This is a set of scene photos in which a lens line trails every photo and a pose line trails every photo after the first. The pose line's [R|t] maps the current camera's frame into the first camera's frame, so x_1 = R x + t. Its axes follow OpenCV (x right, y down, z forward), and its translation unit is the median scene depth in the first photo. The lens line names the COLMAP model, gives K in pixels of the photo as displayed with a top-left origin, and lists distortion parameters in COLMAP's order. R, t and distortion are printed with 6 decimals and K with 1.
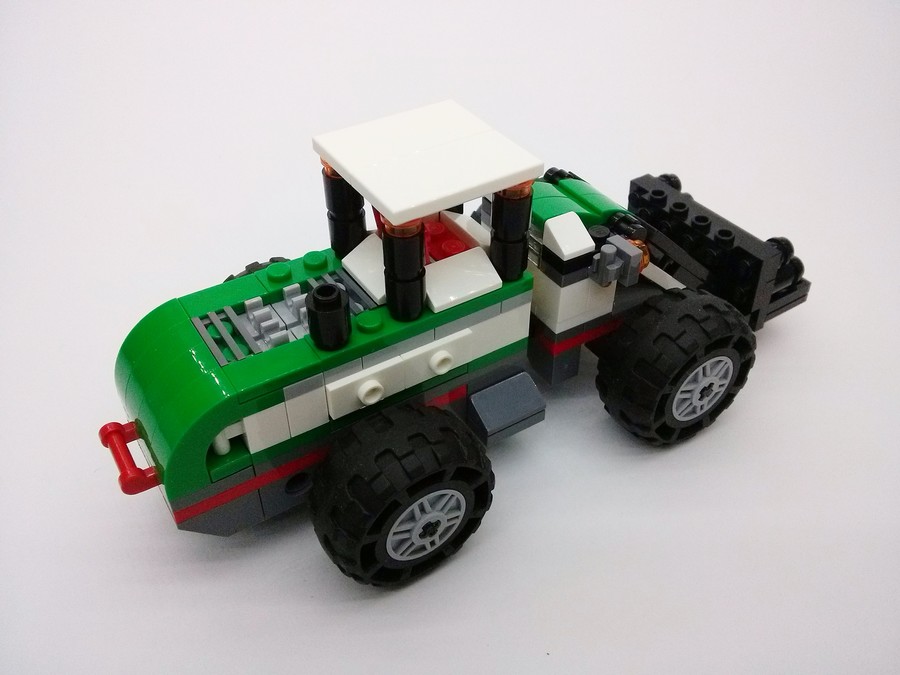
lens RADIAL K [[822.0, 0, 450.0], [0, 822.0, 337.5], [0, 0, 1]] dist [0.149838, -0.548526]
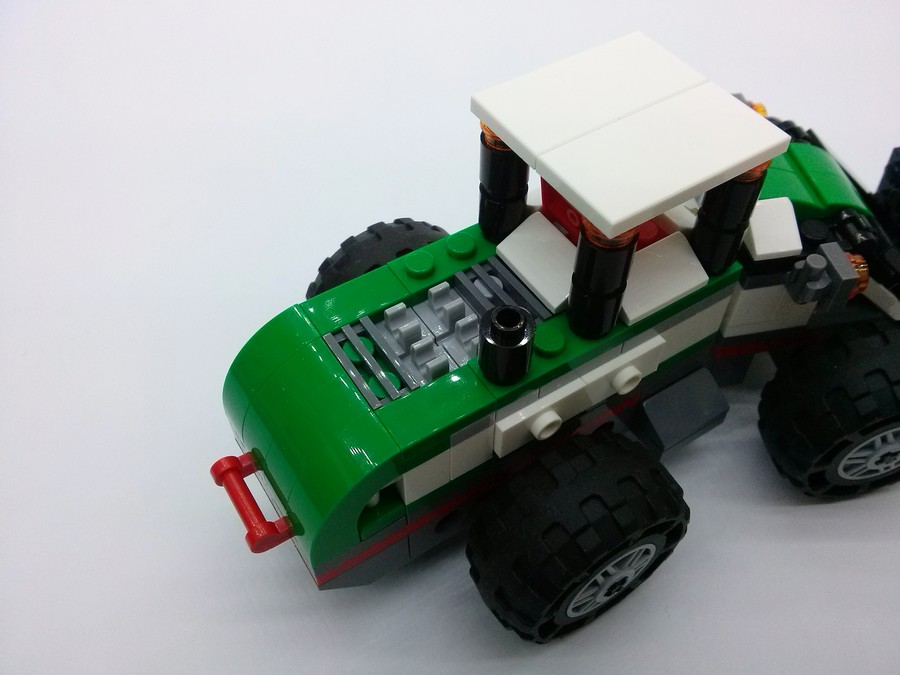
lens RADIAL K [[822.0, 0, 450.0], [0, 822.0, 337.5], [0, 0, 1]] dist [0.149838, -0.548526]
pose [[0.999990, -0.003523, -0.002748, -0.184960], [0.003988, 0.981147, 0.193222, -0.170944], [0.002016, -0.193231, 0.981151, 0.222302]]
